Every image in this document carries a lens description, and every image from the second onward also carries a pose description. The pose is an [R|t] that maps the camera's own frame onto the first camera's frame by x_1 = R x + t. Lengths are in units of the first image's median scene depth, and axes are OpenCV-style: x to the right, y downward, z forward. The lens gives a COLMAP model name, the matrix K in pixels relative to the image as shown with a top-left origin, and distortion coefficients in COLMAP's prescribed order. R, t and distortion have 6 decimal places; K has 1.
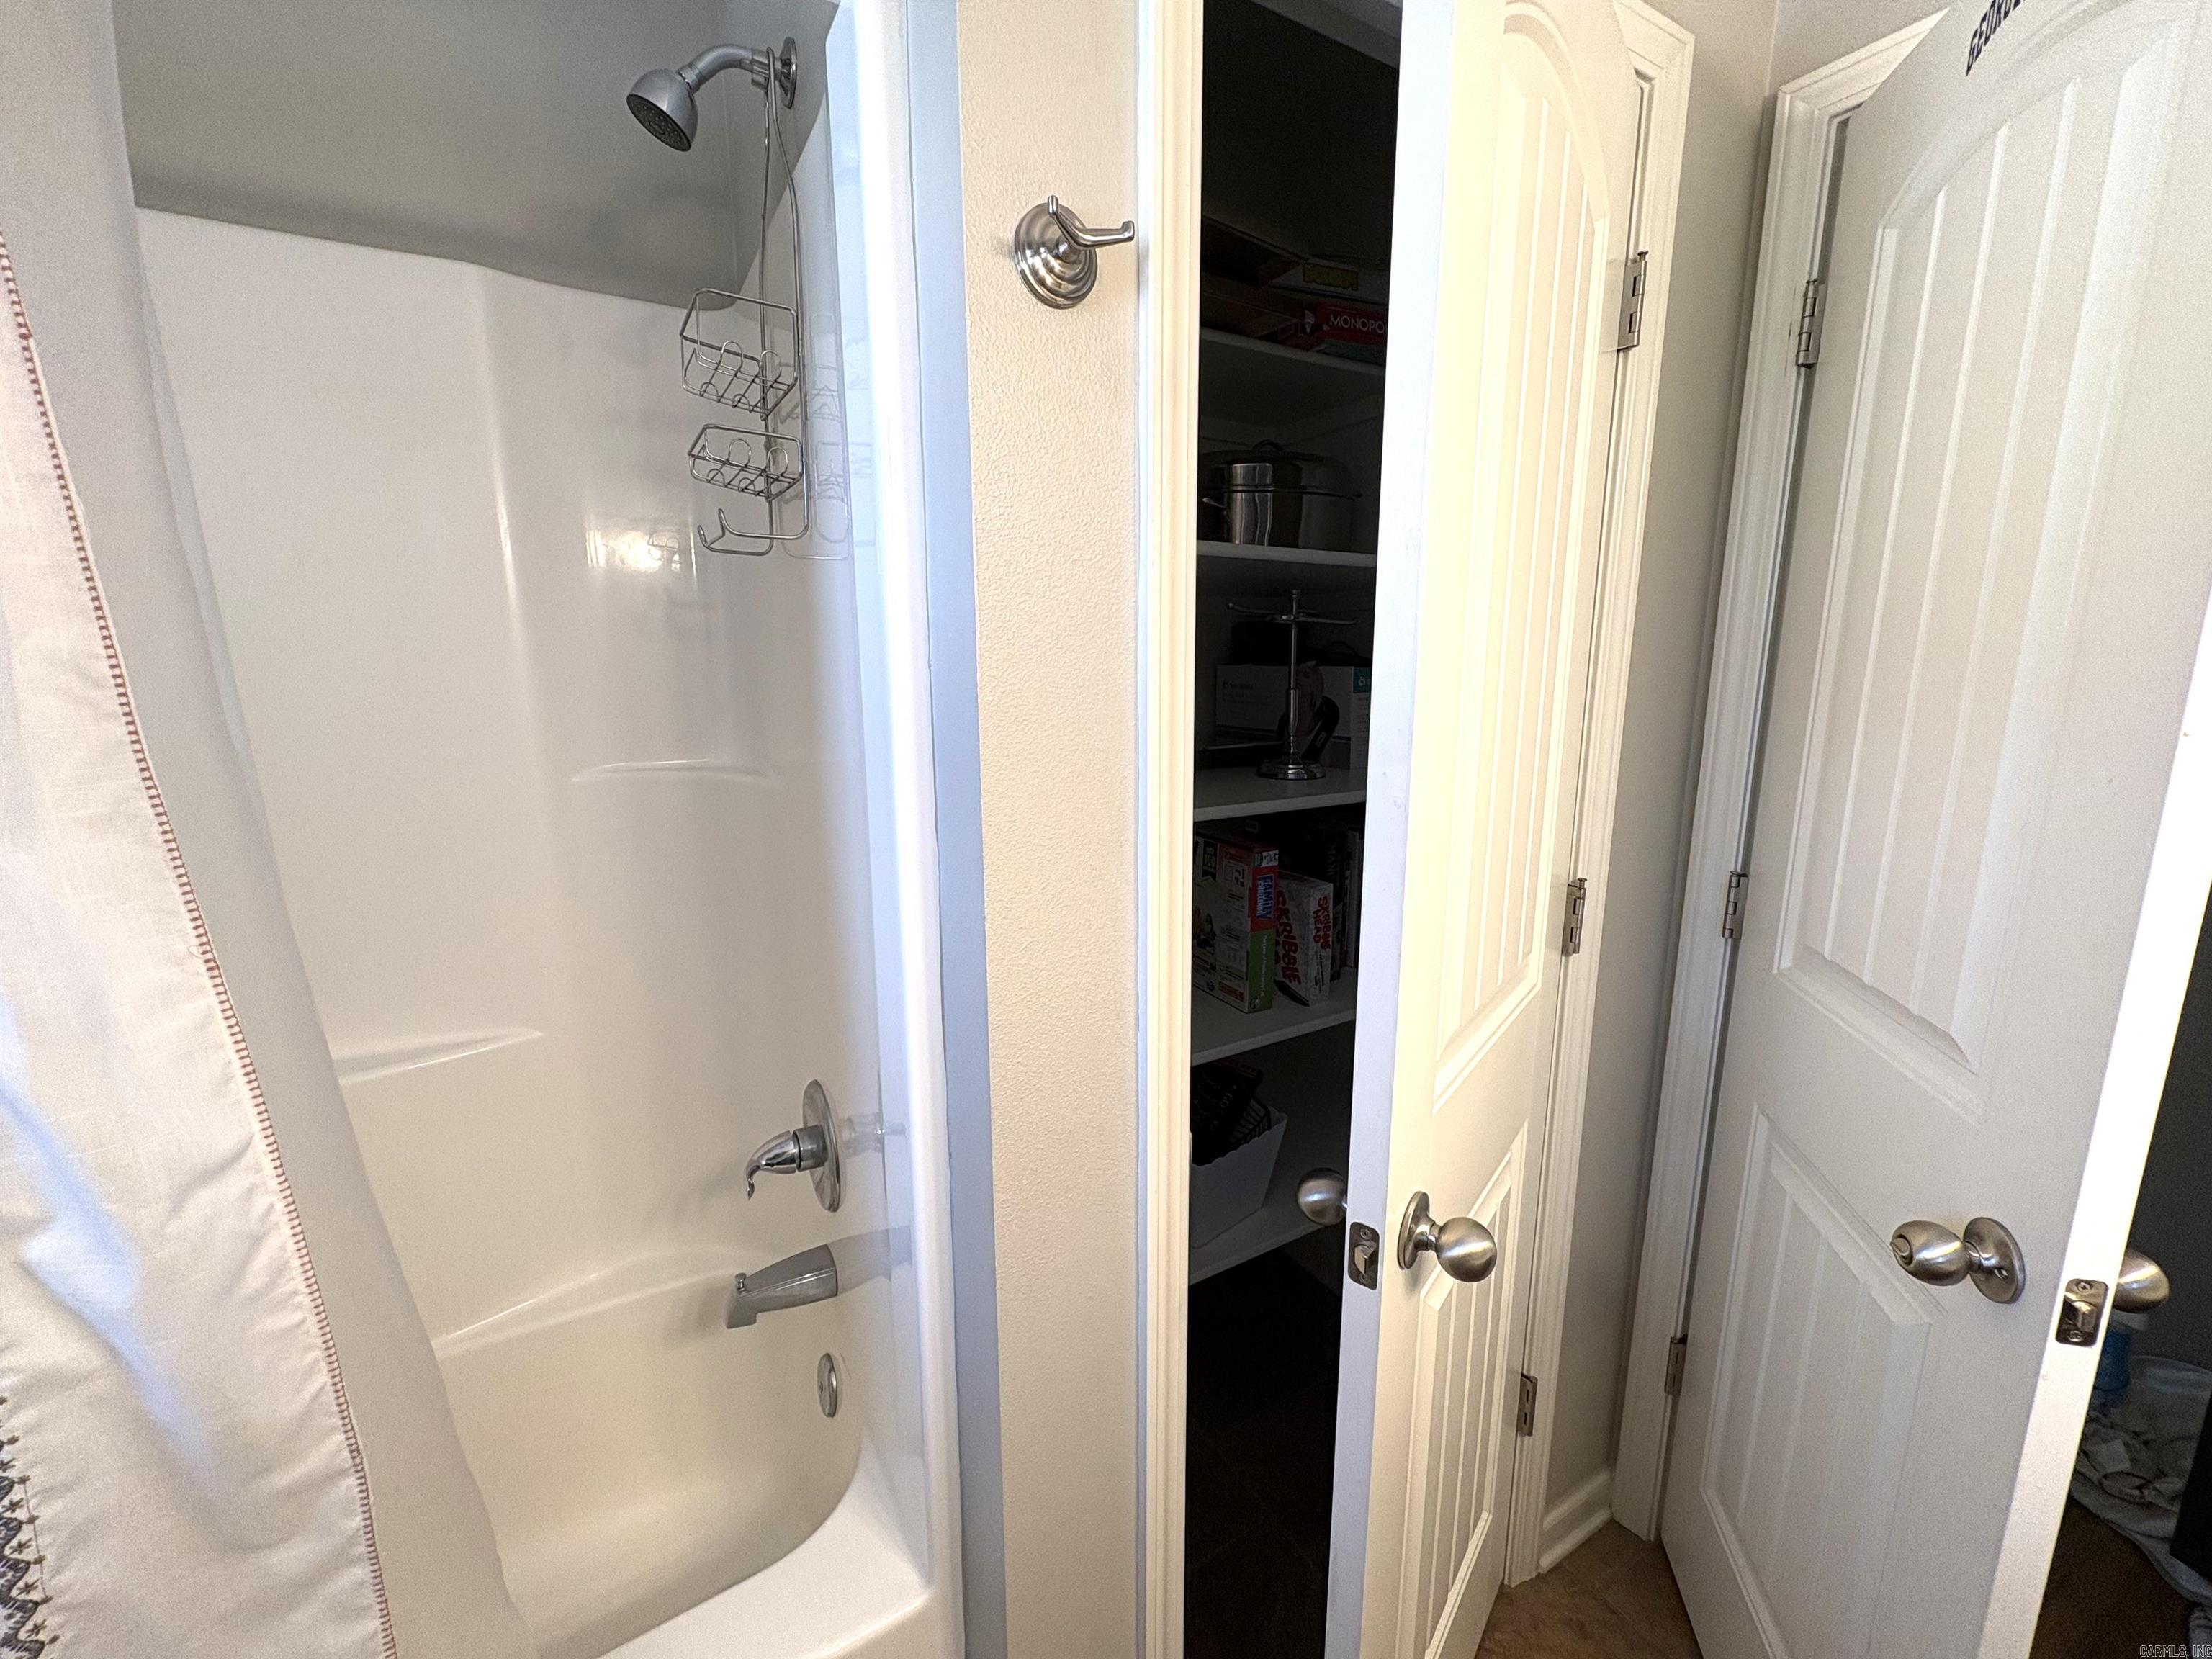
lens RADIAL K [[882.5, 0, 1102.9], [0, 882.5, 837.0], [0, 0, 1]] dist [-0.000937, 0.000785]
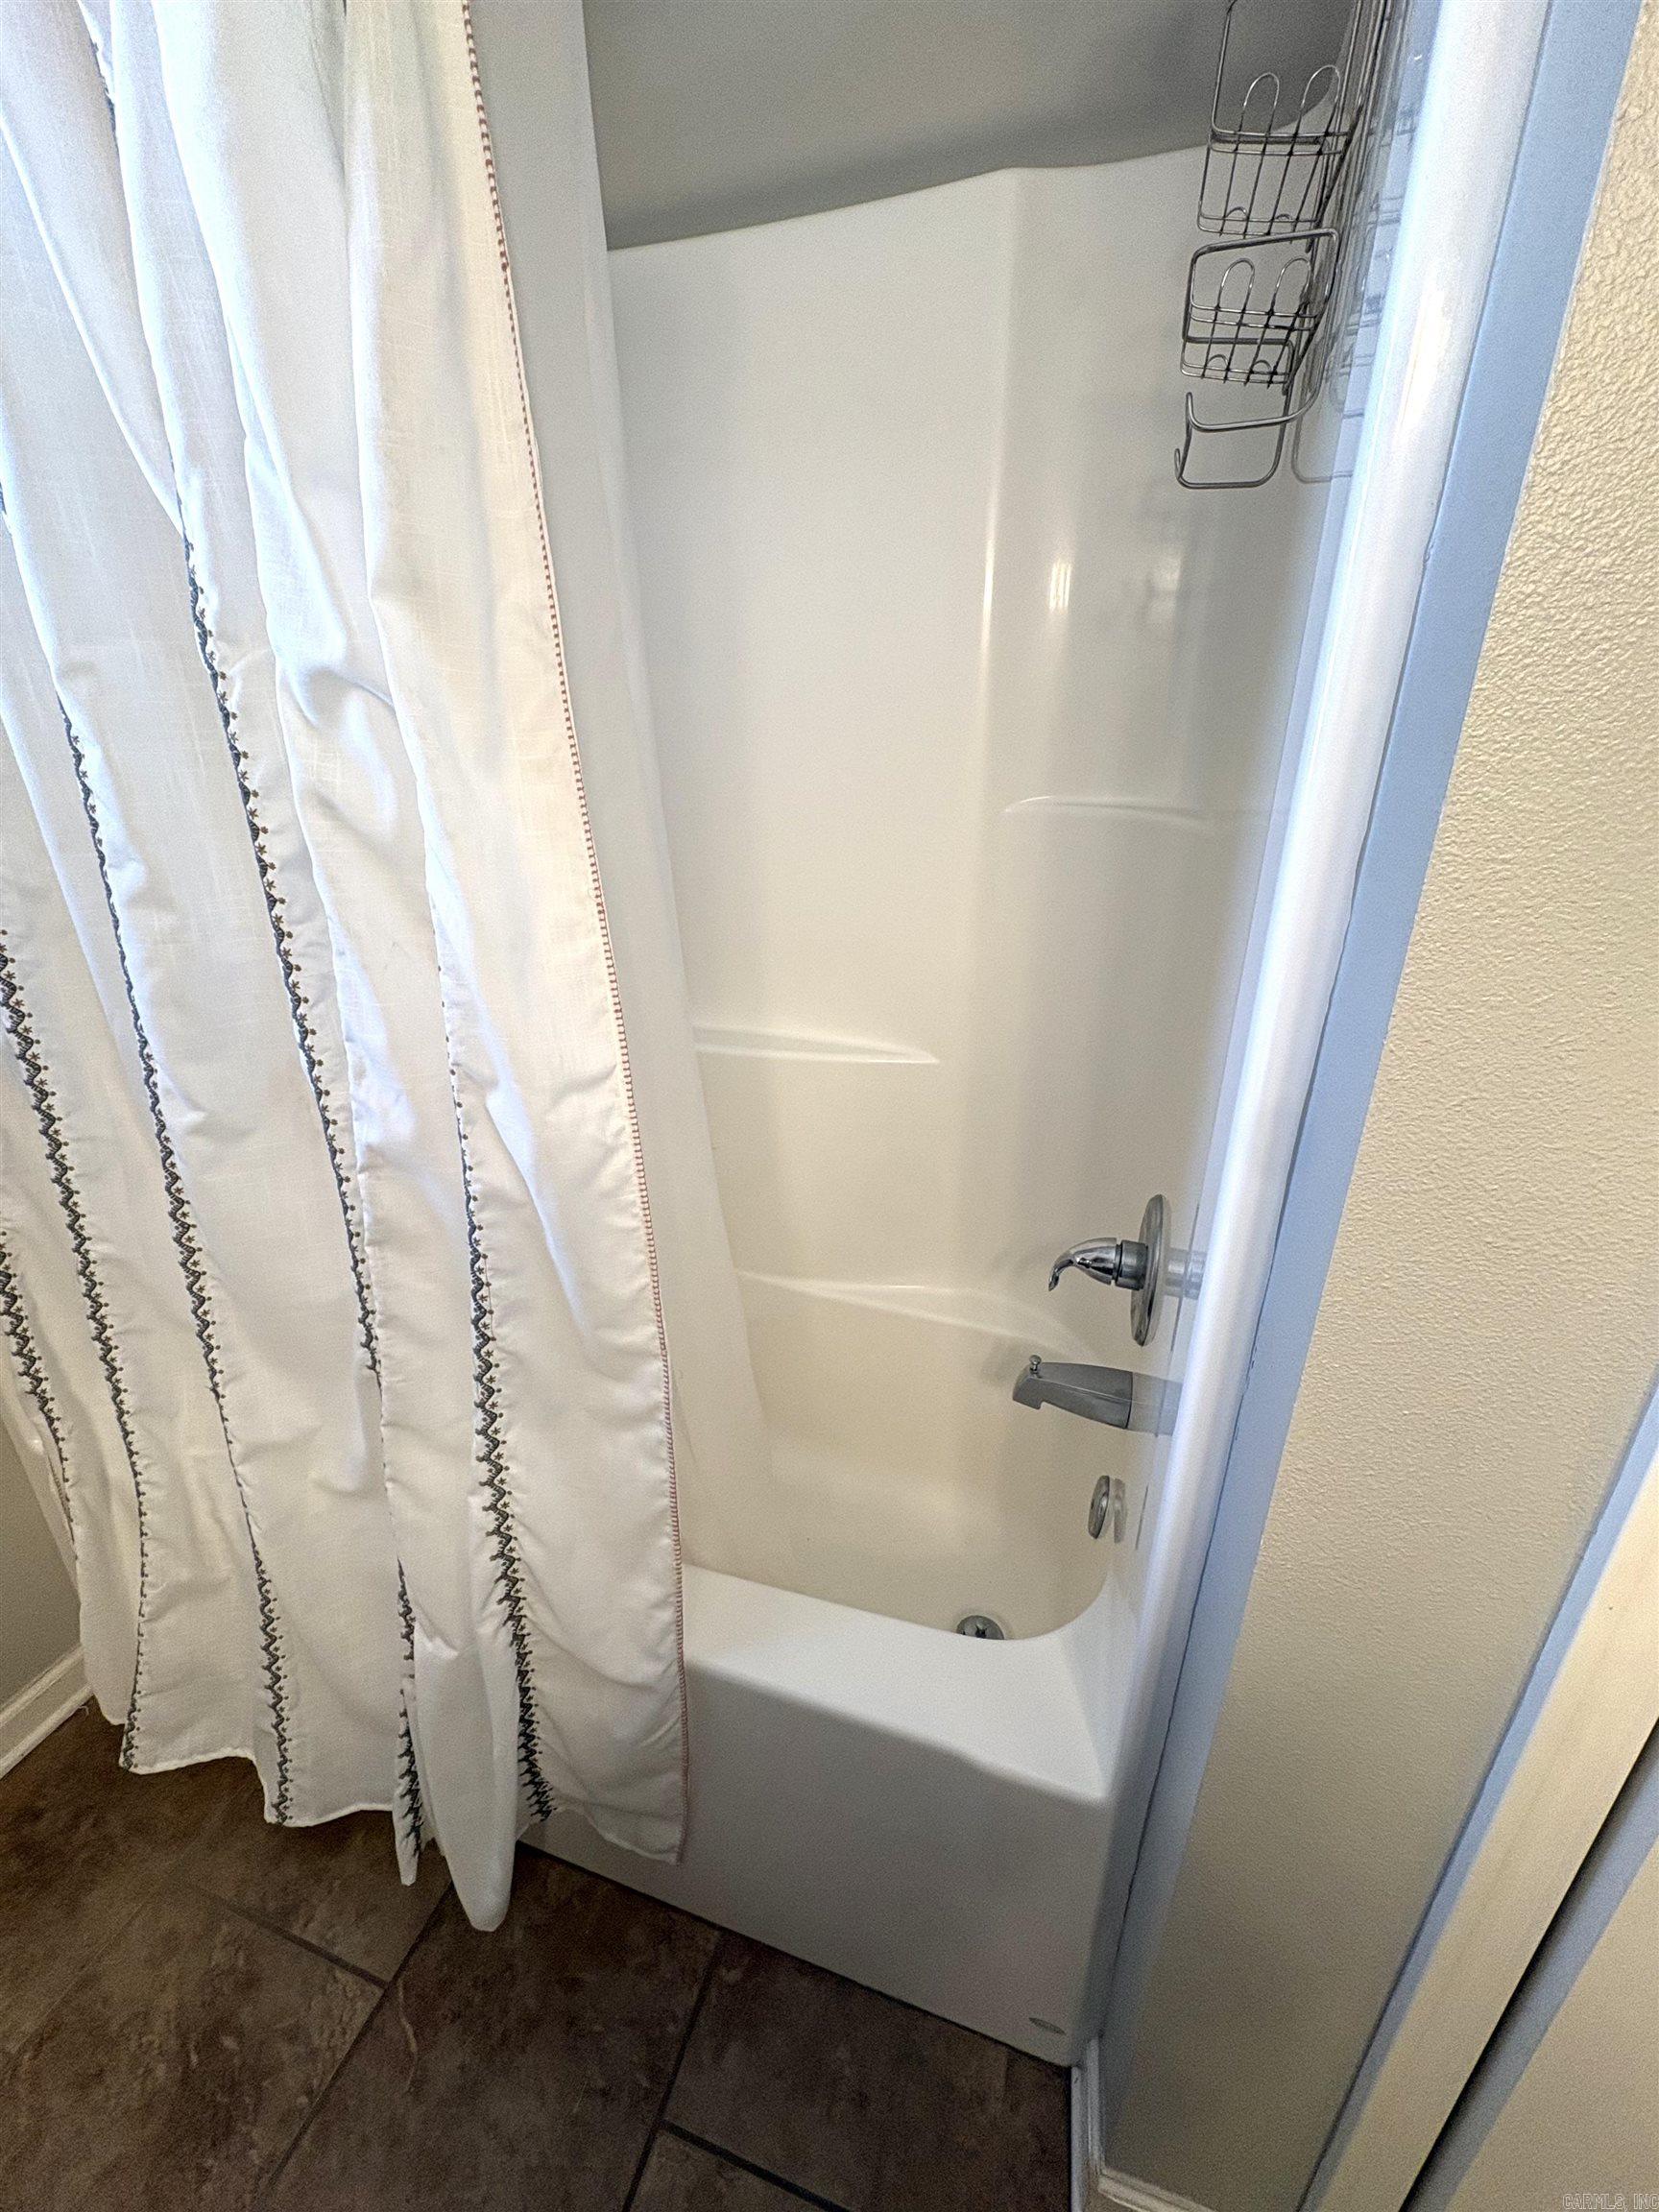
lens RADIAL K [[882.5, 0, 829.8], [0, 882.5, 1114.8], [0, 0, 1]] dist [-0.000937, 0.000785]
pose [[0.664704, 0.289191, -0.688867, 0.040708], [-0.143392, 0.954286, 0.262253, 0.052557], [0.733217, -0.075543, 0.675786, 0.390567]]
